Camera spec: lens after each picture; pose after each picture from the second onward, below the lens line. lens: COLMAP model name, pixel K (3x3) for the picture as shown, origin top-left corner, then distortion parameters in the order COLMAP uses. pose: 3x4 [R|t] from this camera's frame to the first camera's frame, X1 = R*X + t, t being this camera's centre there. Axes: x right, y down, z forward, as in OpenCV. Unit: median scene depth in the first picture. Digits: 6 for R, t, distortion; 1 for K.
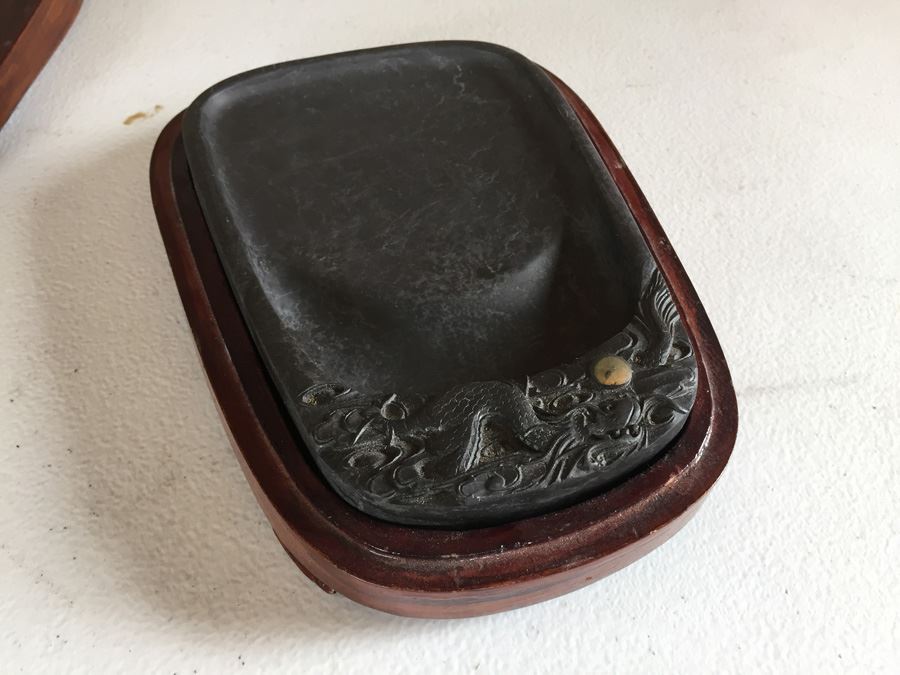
lens RADIAL K [[790.9, 0, 443.3], [0, 790.9, 328.7], [0, 0, 1]] dist [0.073721, -0.133152]
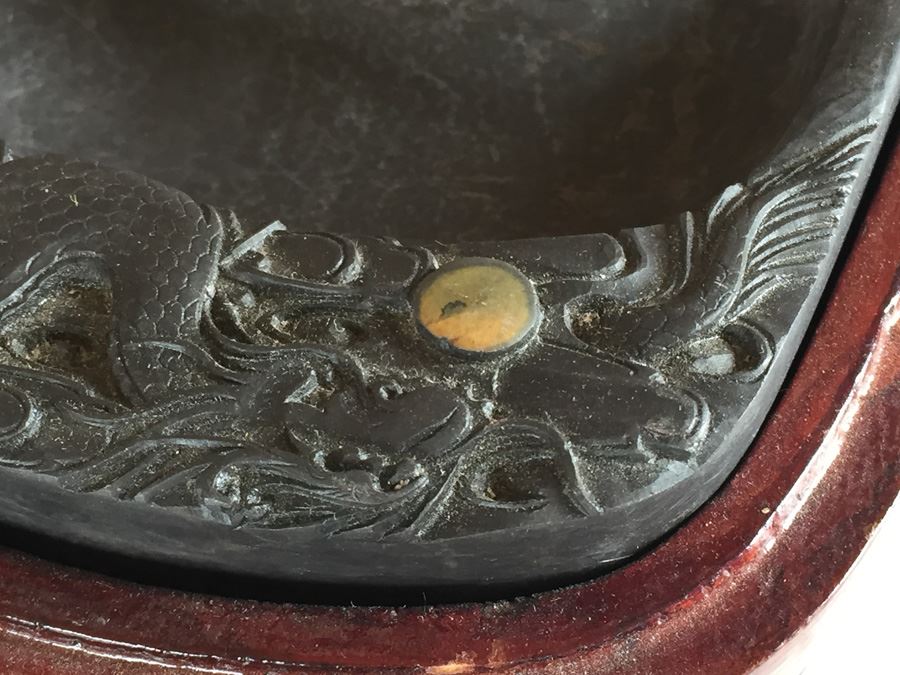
lens RADIAL K [[1783.3, 0, 445.0], [0, 1783.3, 338.9], [0, 0, 1]] dist [0.038397, 0.000000]
pose [[0.836168, 0.427691, -0.343370, 0.453806], [-0.402734, 0.903764, 0.144969, -0.037238], [0.372328, 0.017068, 0.927944, 0.290966]]
